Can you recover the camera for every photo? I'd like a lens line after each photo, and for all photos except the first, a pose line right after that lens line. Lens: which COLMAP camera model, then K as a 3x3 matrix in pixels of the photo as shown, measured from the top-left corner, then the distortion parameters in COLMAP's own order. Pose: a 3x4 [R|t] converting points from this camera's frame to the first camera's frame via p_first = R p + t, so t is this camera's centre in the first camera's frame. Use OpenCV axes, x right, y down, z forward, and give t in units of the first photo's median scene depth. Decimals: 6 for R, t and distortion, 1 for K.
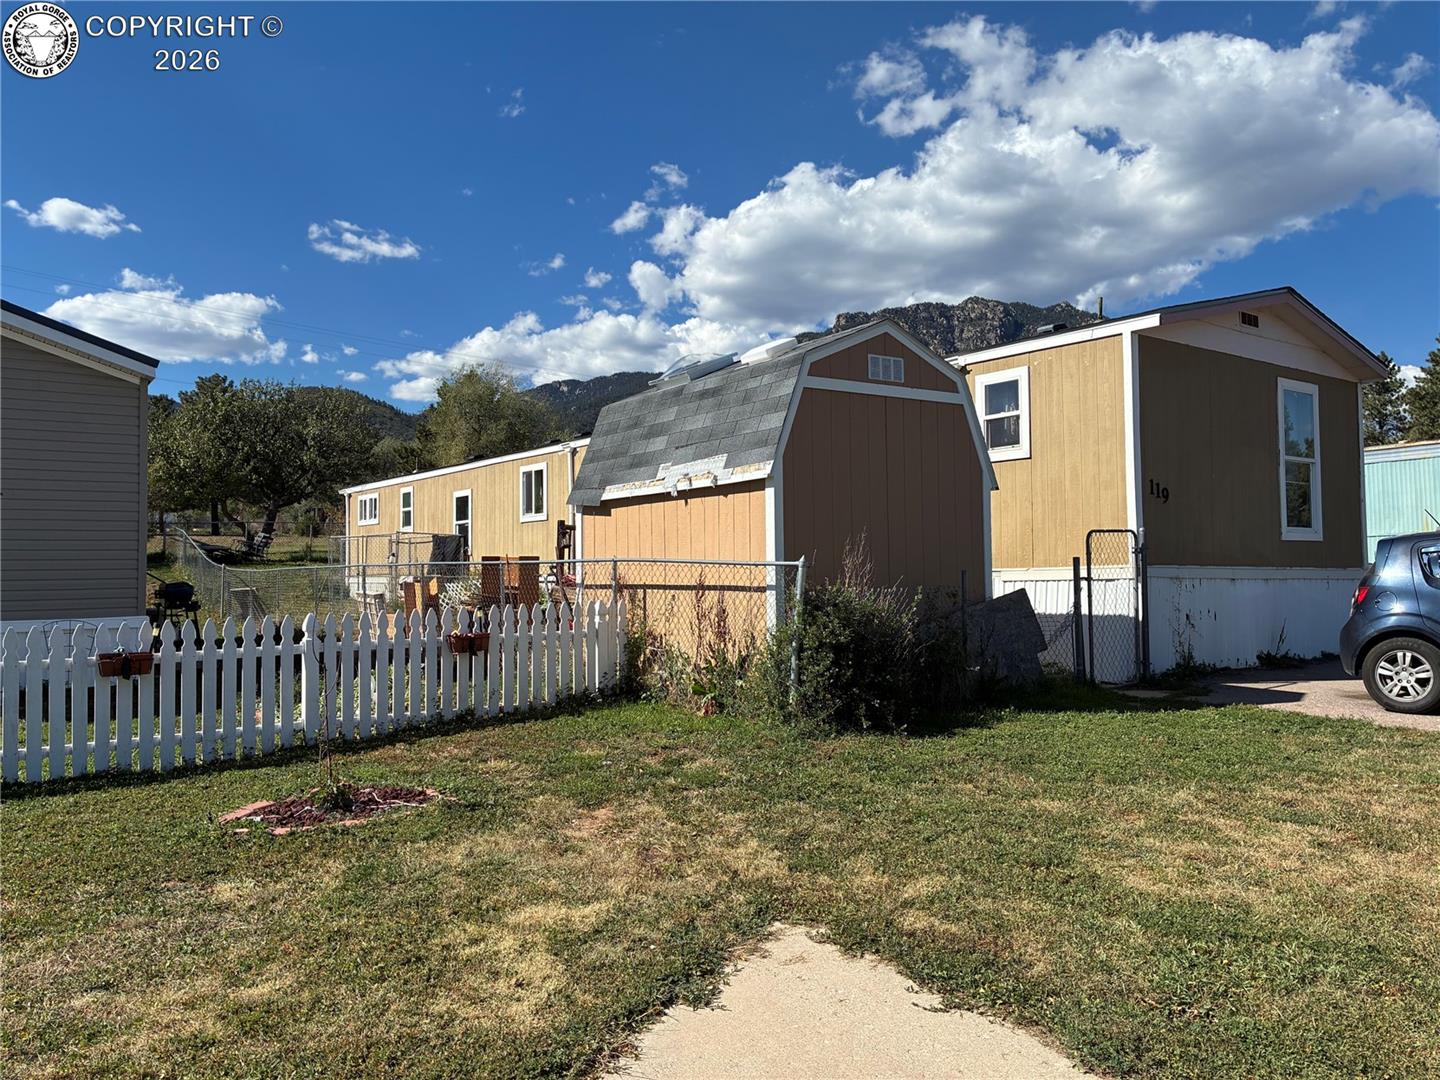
lens RADIAL K [[1090.5, 0, 697.9], [0, 1090.5, 556.0], [0, 0, 1]] dist [0.037895, -0.064705]
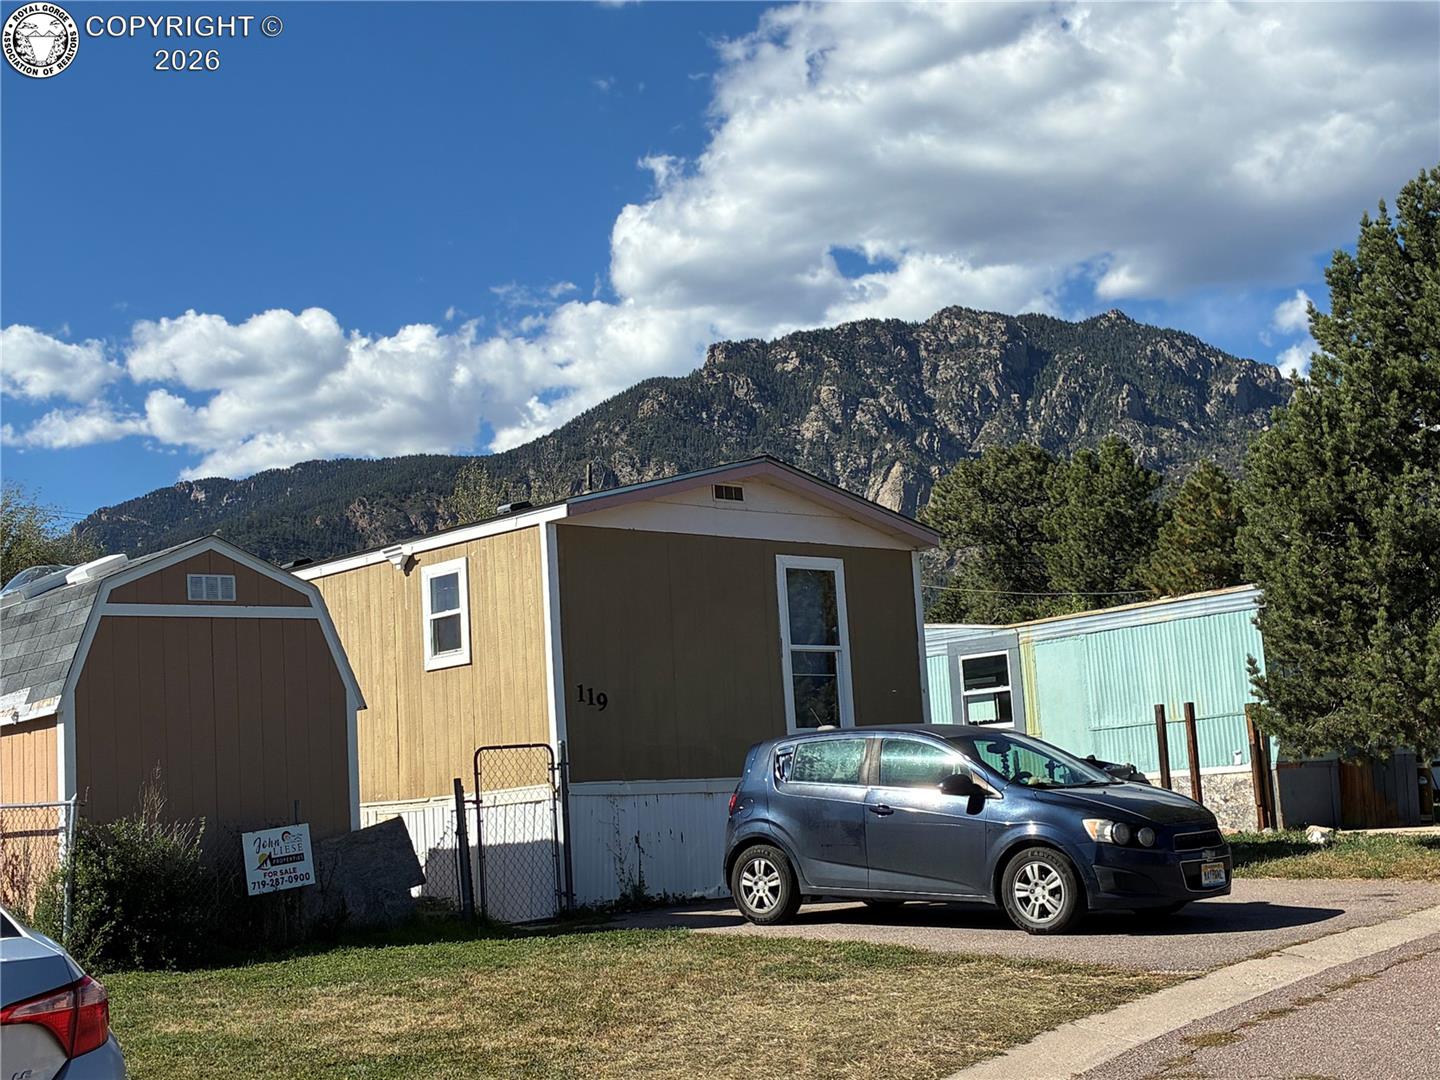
lens RADIAL K [[2066.5, 0, 701.7], [0, 2066.5, 543.2], [0, 0, 1]] dist [0.061574, 0.000000]
pose [[0.992840, -0.038119, 0.113209, 0.299210], [0.051648, 0.991540, -0.119087, 0.018849], [-0.107712, 0.124081, 0.986409, -0.621583]]
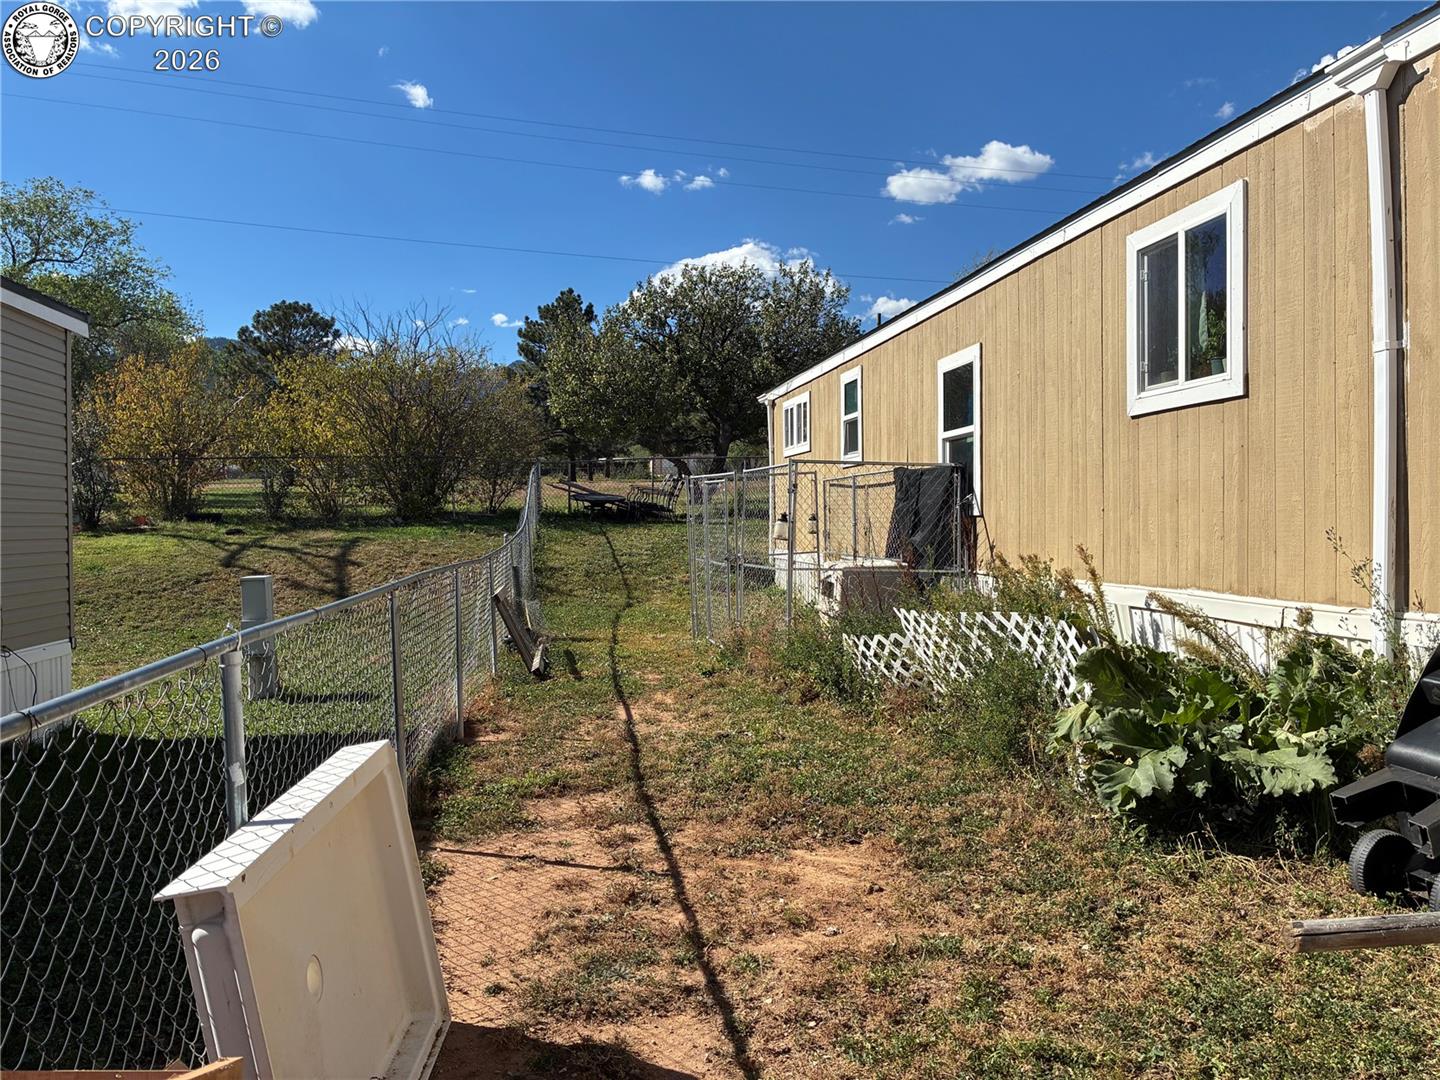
lens RADIAL K [[1090.5, 0, 723.3], [0, 1090.5, 536.8], [0, 0, 1]] dist [0.037895, -0.064705]
pose [[0.896573, 0.005450, -0.442862, -0.234362], [0.009423, 0.999463, 0.031375, -0.012825], [0.442795, -0.032303, 0.896041, 1.218362]]
